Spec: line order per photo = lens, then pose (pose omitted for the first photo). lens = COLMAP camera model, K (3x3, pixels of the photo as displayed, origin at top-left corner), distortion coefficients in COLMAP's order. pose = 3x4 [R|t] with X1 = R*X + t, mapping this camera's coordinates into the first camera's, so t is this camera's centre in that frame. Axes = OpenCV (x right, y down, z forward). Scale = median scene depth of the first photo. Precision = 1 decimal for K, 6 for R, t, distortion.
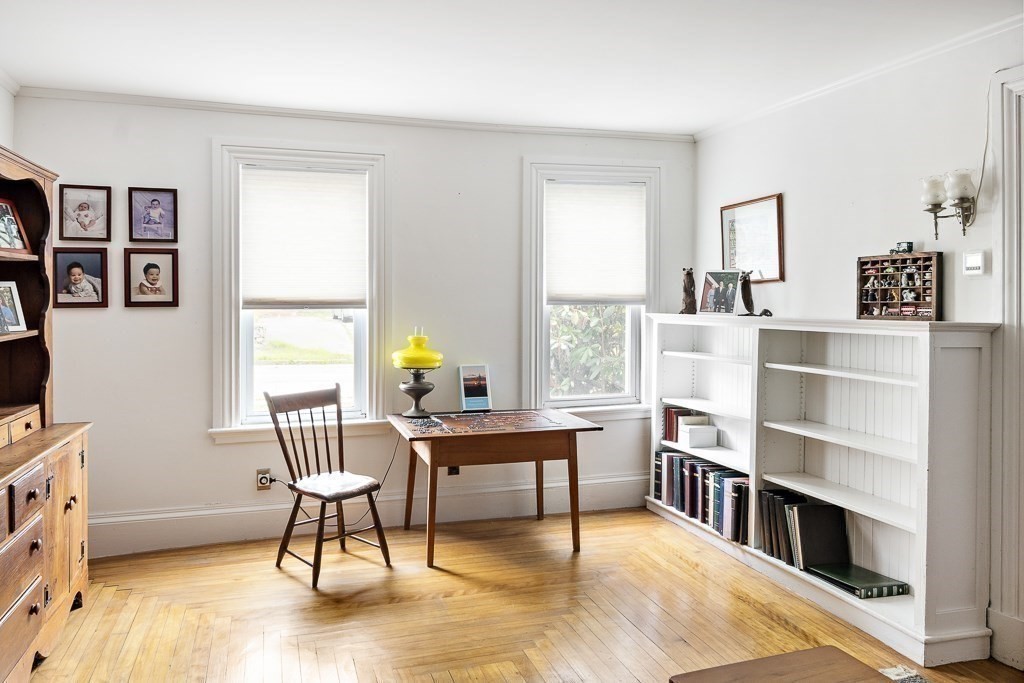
lens RADIAL K [[885.5, 0, 512.0], [0, 885.5, 341.5], [0, 0, 1]] dist [-0.000221, -0.000094]
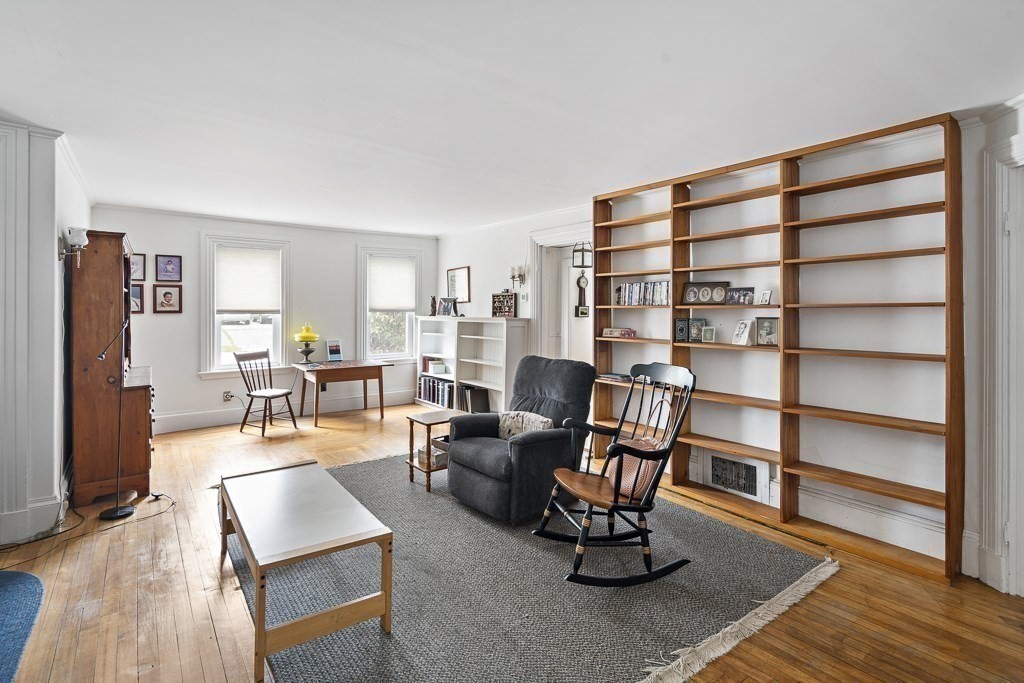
lens RADIAL K [[495.6, 0, 512.6], [0, 495.6, 304.7], [0, 0, 1]] dist [-0.002922, -0.000292]
pose [[0.948124, 0.004304, 0.317873, -0.015727], [0.013928, 0.998386, -0.055060, 0.015289], [-0.317597, 0.056631, 0.946533, -0.331870]]
